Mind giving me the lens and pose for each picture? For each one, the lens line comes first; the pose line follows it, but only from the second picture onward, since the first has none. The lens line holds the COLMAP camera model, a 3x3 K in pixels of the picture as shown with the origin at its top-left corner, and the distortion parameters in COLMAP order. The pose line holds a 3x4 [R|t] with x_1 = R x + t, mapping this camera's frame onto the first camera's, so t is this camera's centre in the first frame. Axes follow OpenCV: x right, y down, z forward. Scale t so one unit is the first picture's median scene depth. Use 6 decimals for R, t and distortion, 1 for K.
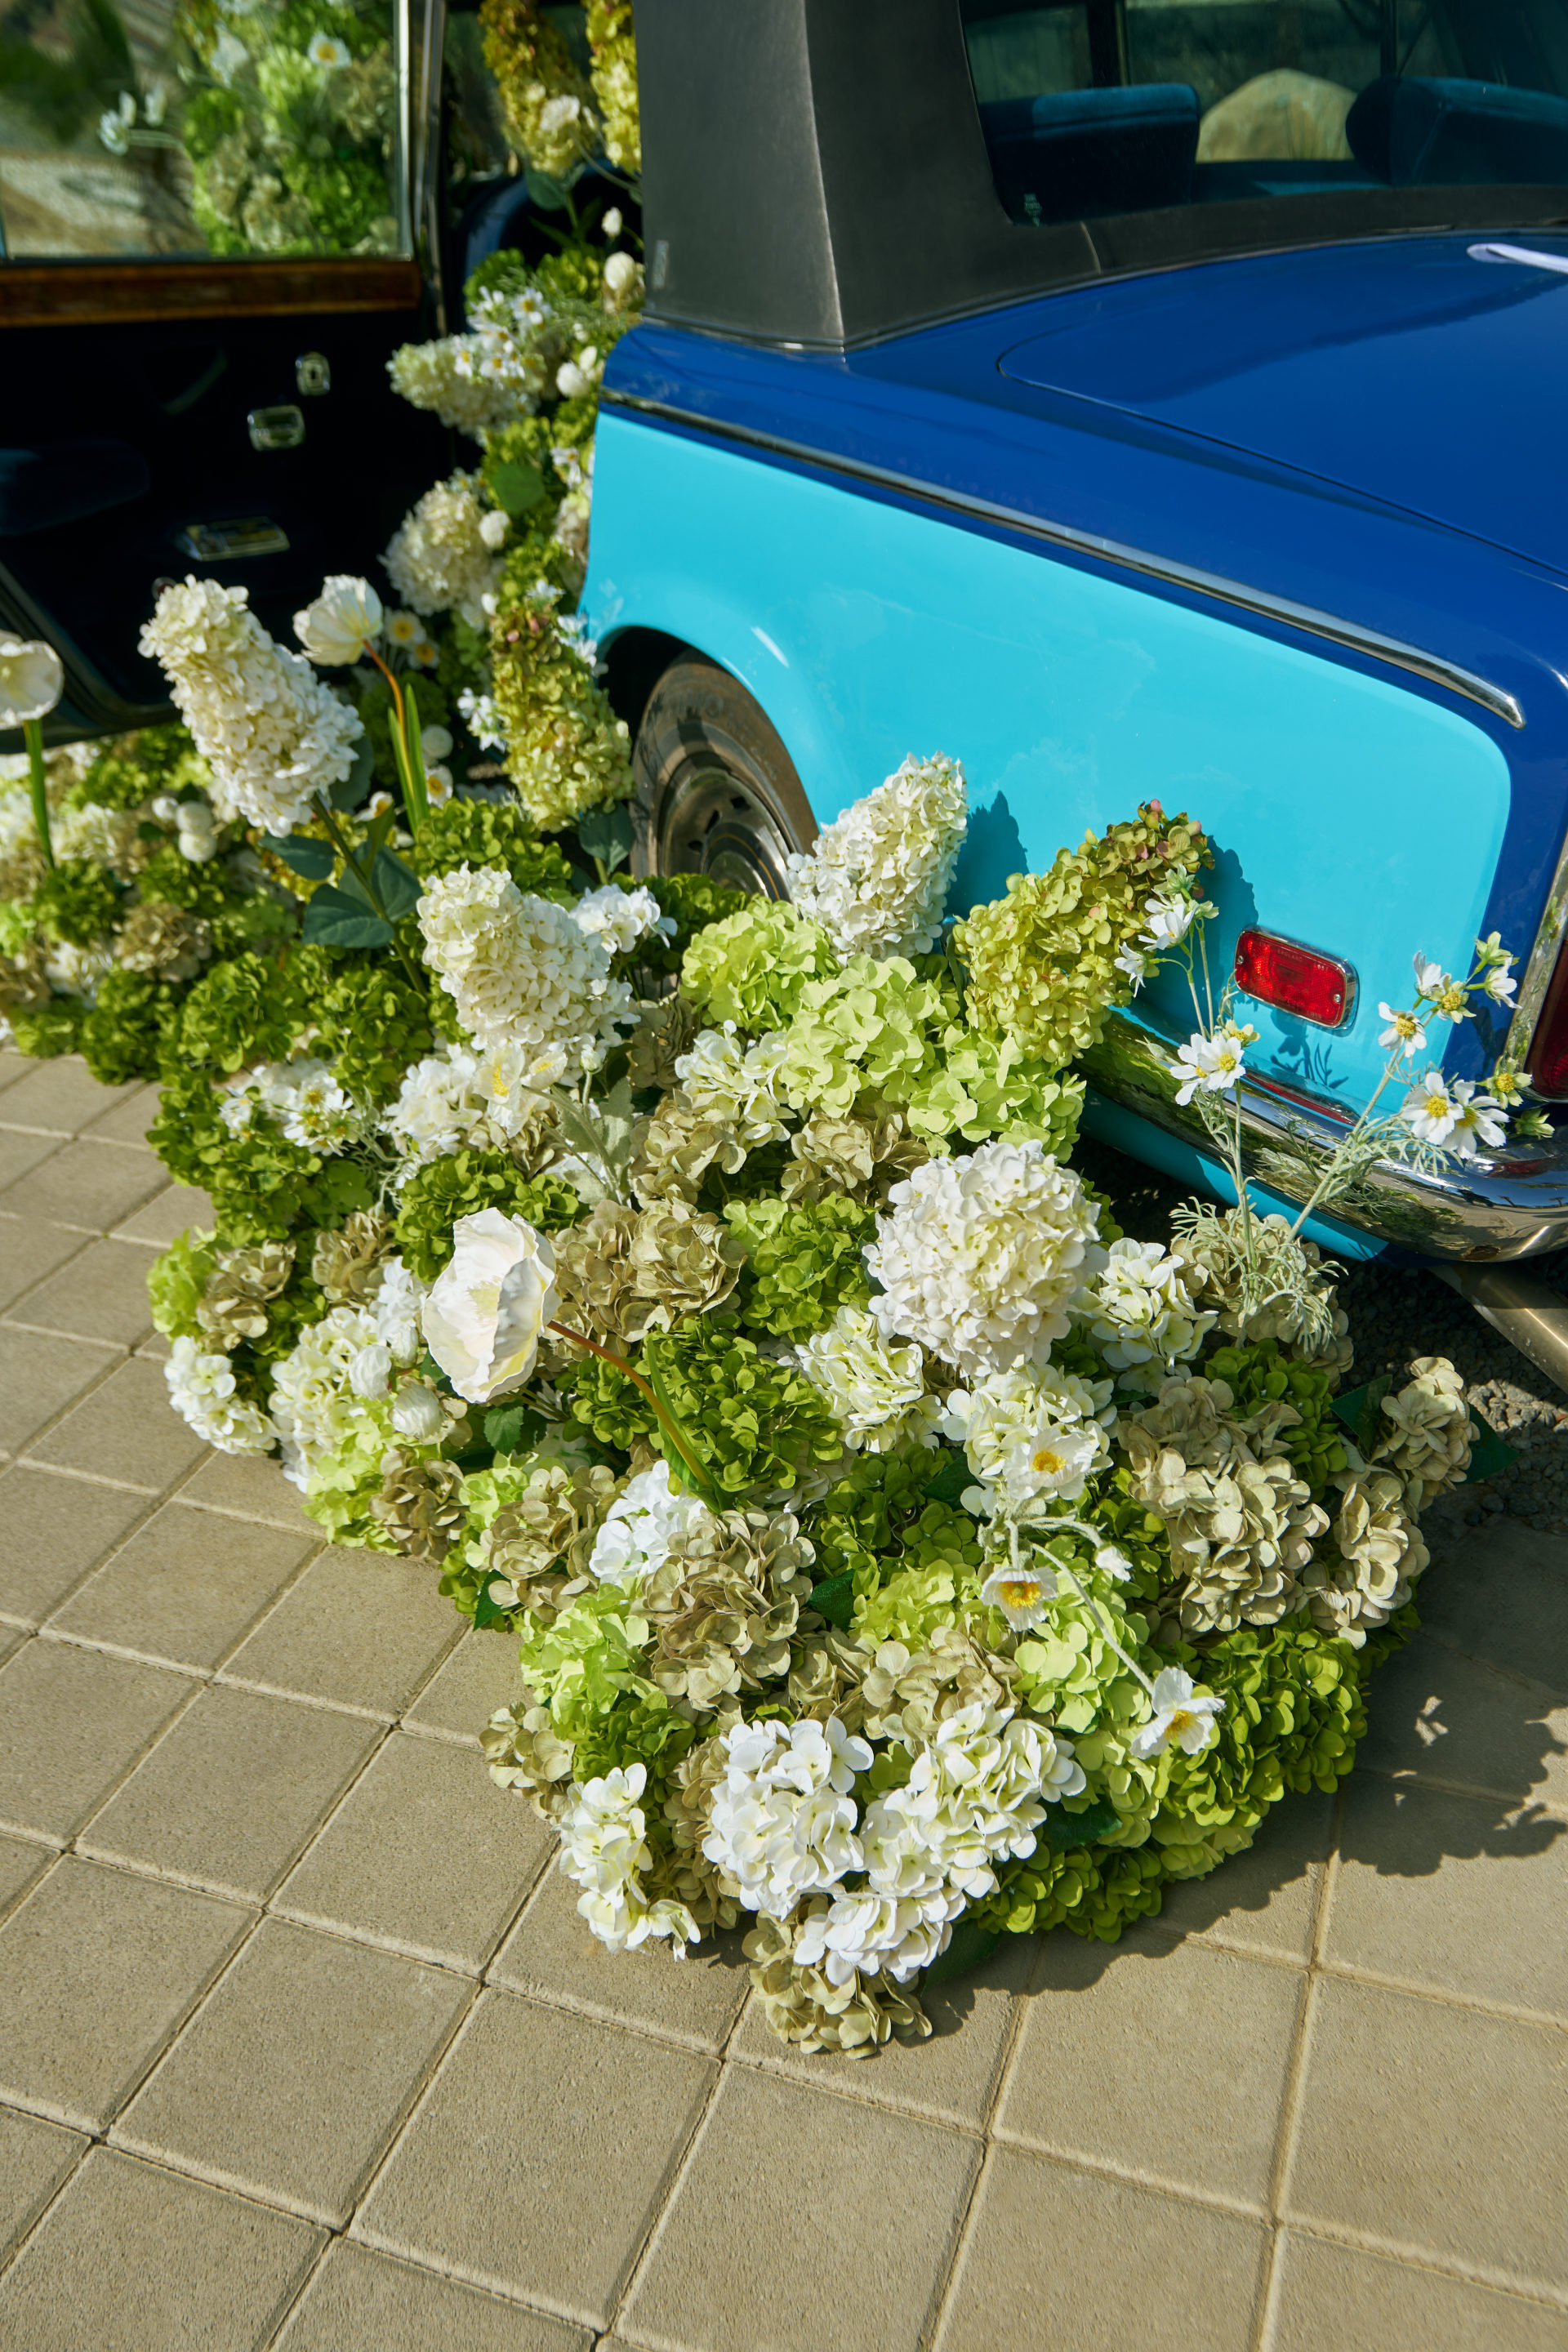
lens RADIAL K [[1812.5, 0, 845.3], [0, 1812.5, 1166.7], [0, 0, 1]] dist [-0.004960, 0.005241]
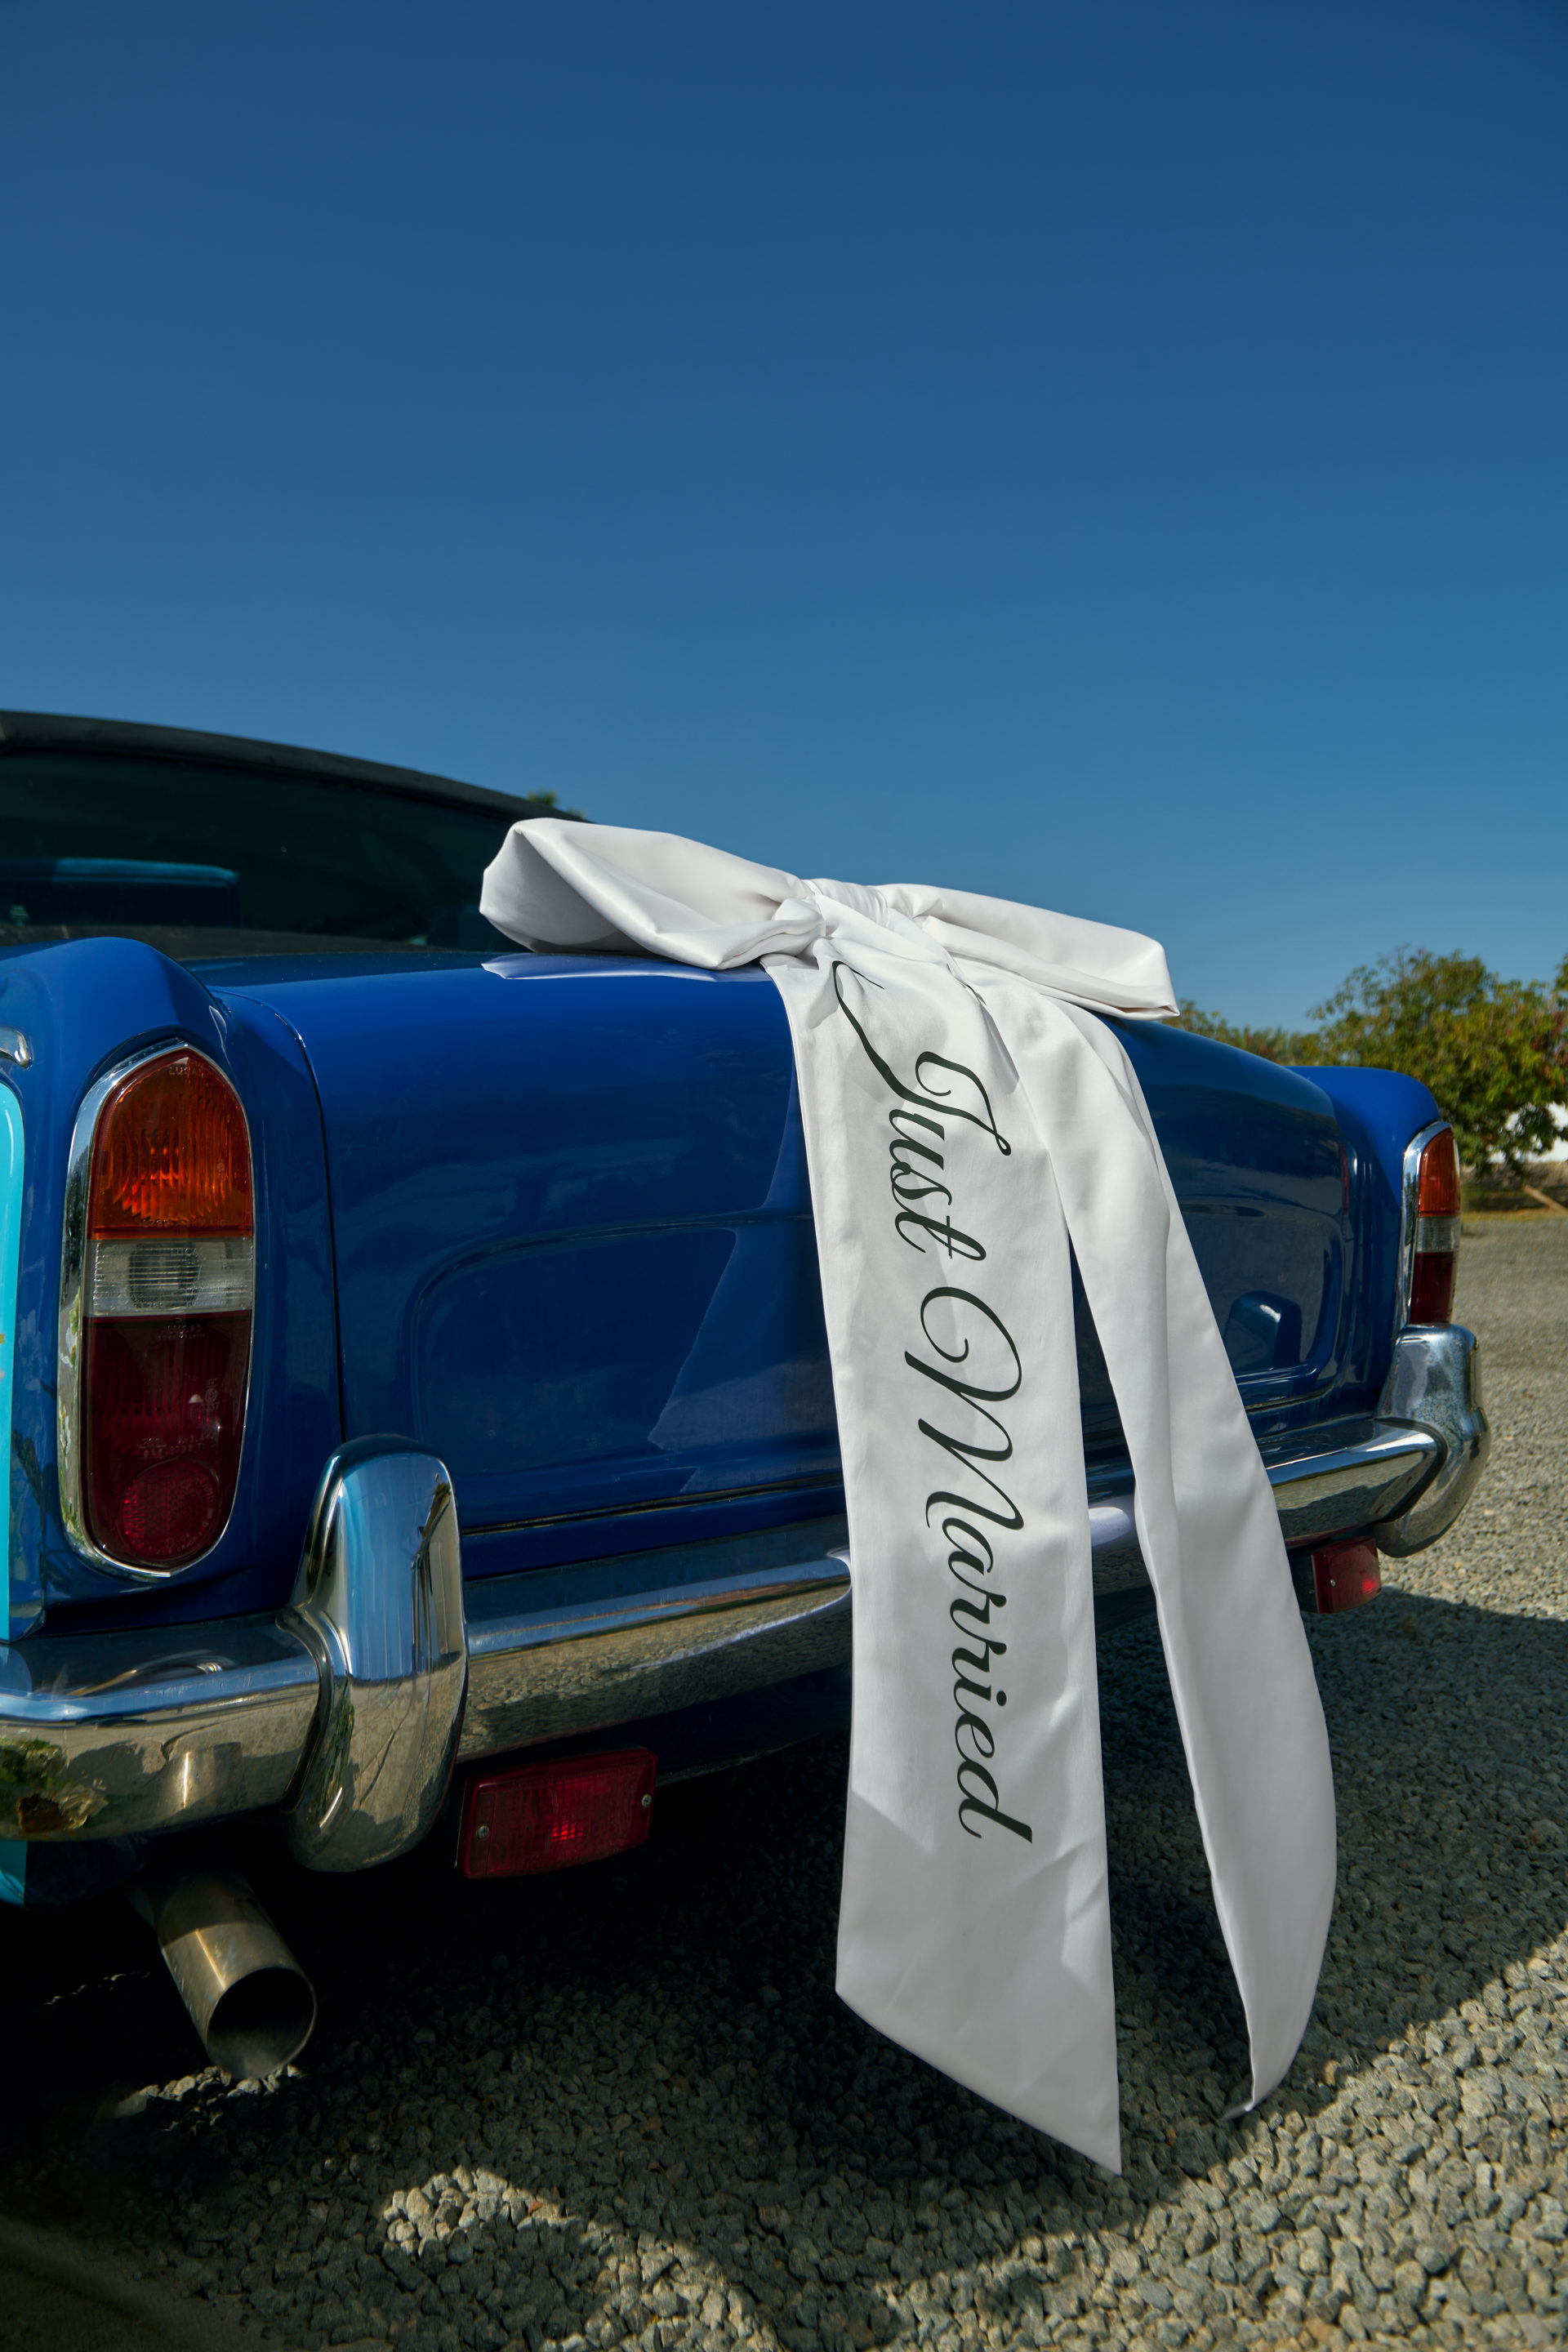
lens RADIAL K [[1587.5, 0, 760.7], [0, 1587.5, 1181.3], [0, 0, 1]] dist [0.000300, -0.004287]
pose [[0.980861, 0.007230, 0.194576, 0.448283], [0.096987, 0.848374, -0.520438, 0.161263], [-0.168836, 0.529349, 0.831435, 0.310316]]
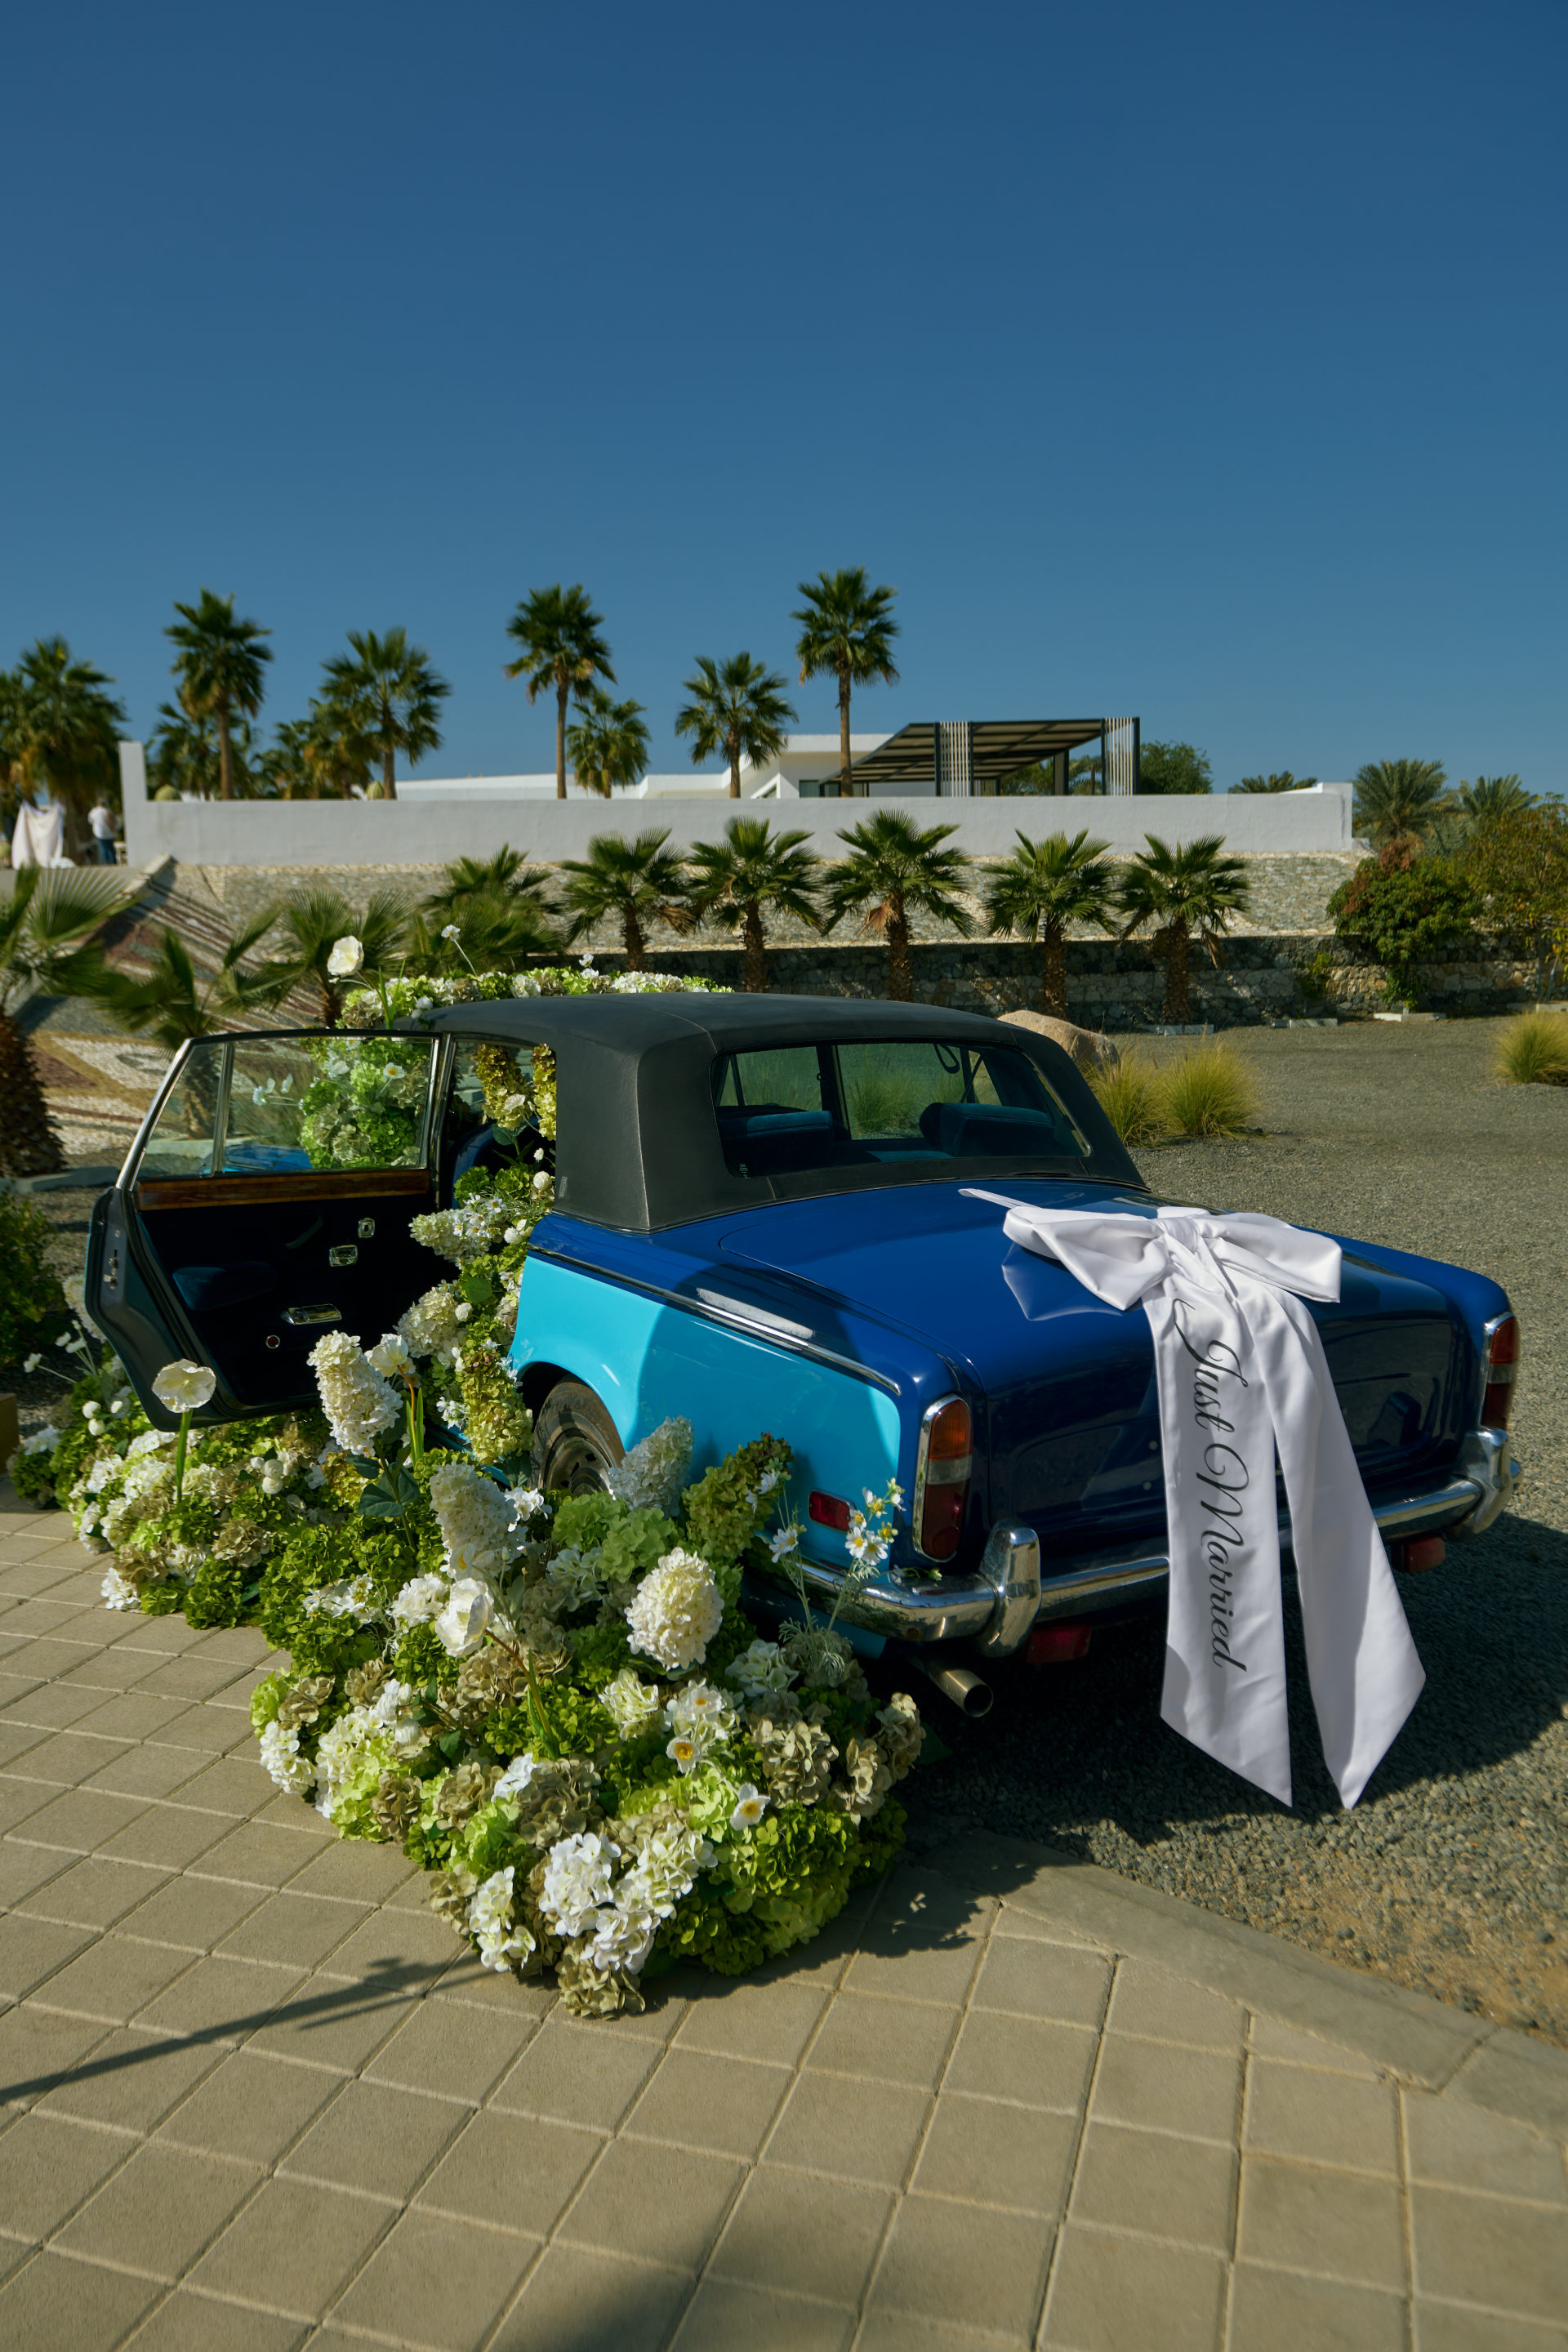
lens RADIAL K [[1675.2, 0, 733.6], [0, 1675.2, 1177.2], [0, 0, 1]] dist [-0.003386, 0.000221]
pose [[0.999808, 0.018271, 0.007149, 0.100287], [-0.013747, 0.912355, -0.409169, 0.337146], [-0.013998, 0.408992, 0.912431, -0.957443]]
